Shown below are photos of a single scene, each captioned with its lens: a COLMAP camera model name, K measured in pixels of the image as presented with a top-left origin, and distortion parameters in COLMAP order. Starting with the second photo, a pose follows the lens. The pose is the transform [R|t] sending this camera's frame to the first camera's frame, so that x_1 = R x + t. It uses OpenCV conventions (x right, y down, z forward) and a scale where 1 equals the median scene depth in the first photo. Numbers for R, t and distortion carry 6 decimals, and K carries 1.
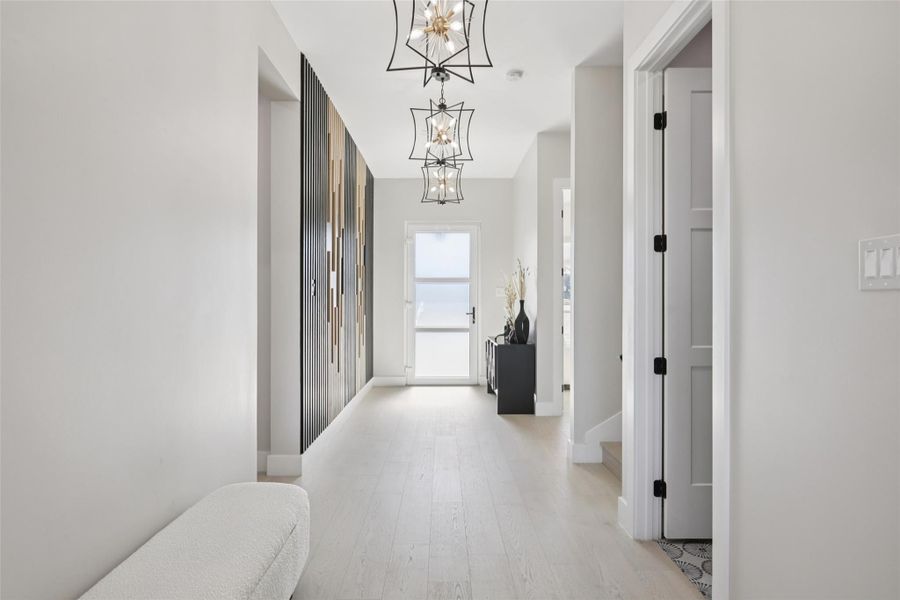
lens RADIAL K [[511.3, 0, 453.2], [0, 511.3, 304.7], [0, 0, 1]] dist [-0.032439, -0.000735]
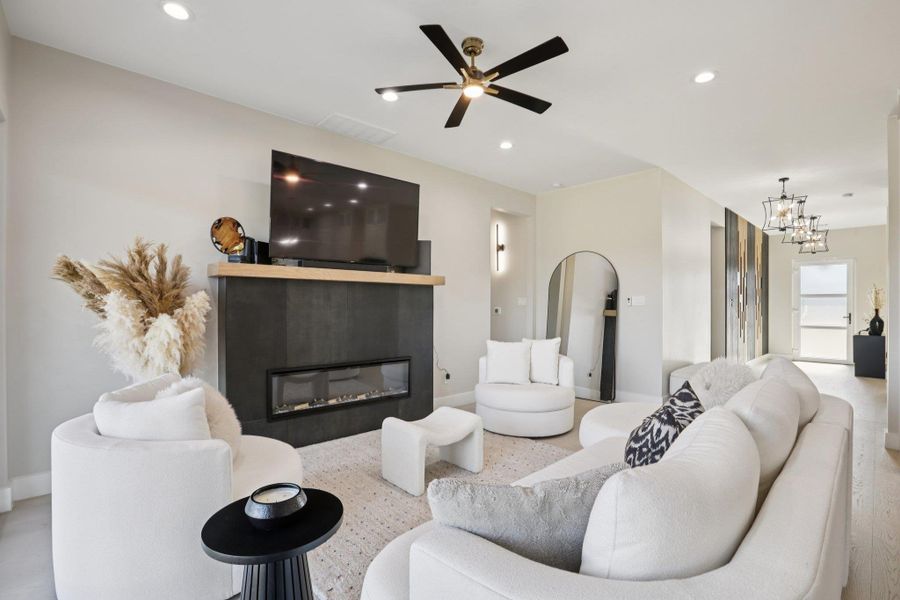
lens RADIAL K [[404.6, 0, 467.9], [0, 404.6, 301.6], [0, 0, 1]] dist [0.000016, -0.000490]
pose [[0.679483, -0.006254, -0.733665, 0.170155], [-0.009755, 0.999798, -0.017557, 0.003184], [0.733627, 0.019086, 0.679285, -0.728058]]
